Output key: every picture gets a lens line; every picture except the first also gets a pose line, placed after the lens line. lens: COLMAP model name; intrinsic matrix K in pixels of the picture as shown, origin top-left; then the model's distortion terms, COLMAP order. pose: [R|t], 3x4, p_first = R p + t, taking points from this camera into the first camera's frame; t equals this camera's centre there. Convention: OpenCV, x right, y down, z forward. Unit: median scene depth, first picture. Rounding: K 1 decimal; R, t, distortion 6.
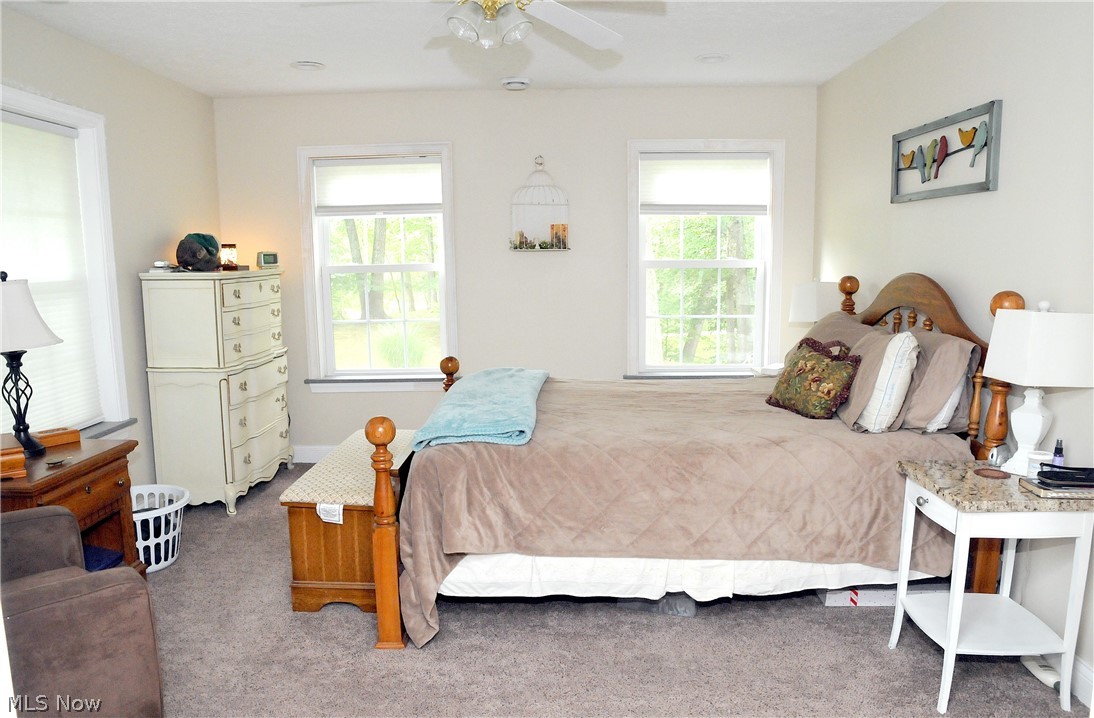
lens RADIAL K [[774.8, 0, 545.7], [0, 774.8, 346.0], [0, 0, 1]] dist [-0.054311, 0.001745]
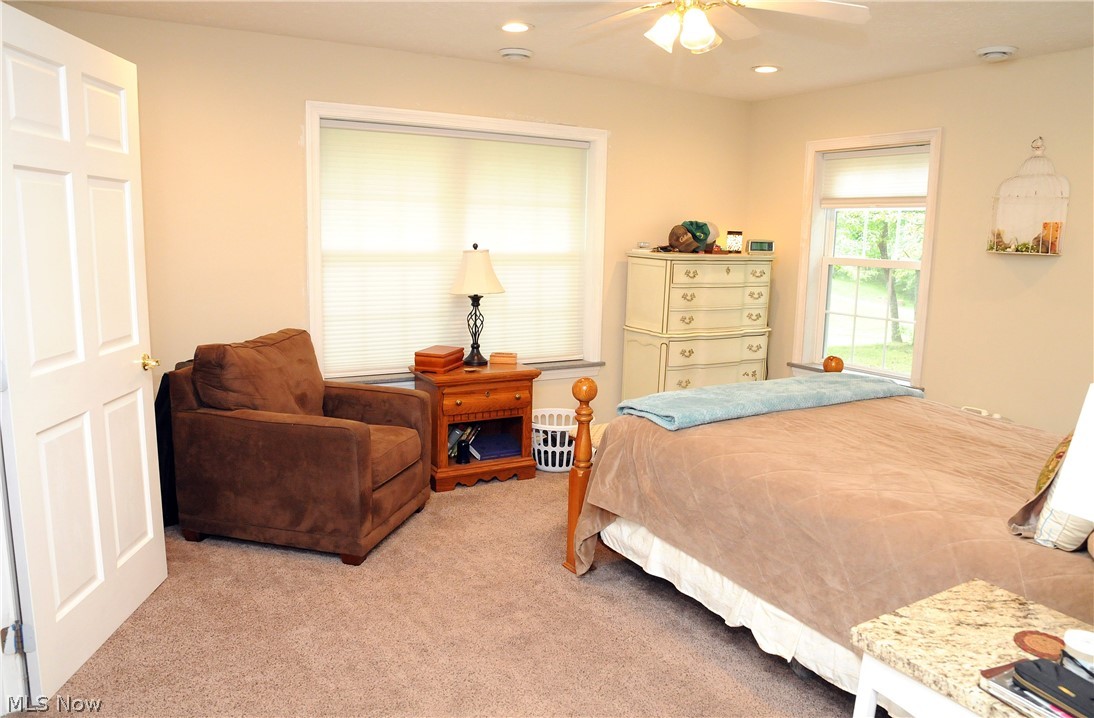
lens RADIAL K [[760.8, 0, 547.0], [0, 760.8, 359.0], [0, 0, 1]] dist [-0.101267, 0.001077]
pose [[0.526150, 0.162821, -0.834659, 0.528663], [-0.132096, 0.985234, 0.108924, -0.041504], [0.840070, 0.052945, 0.539889, 0.227499]]
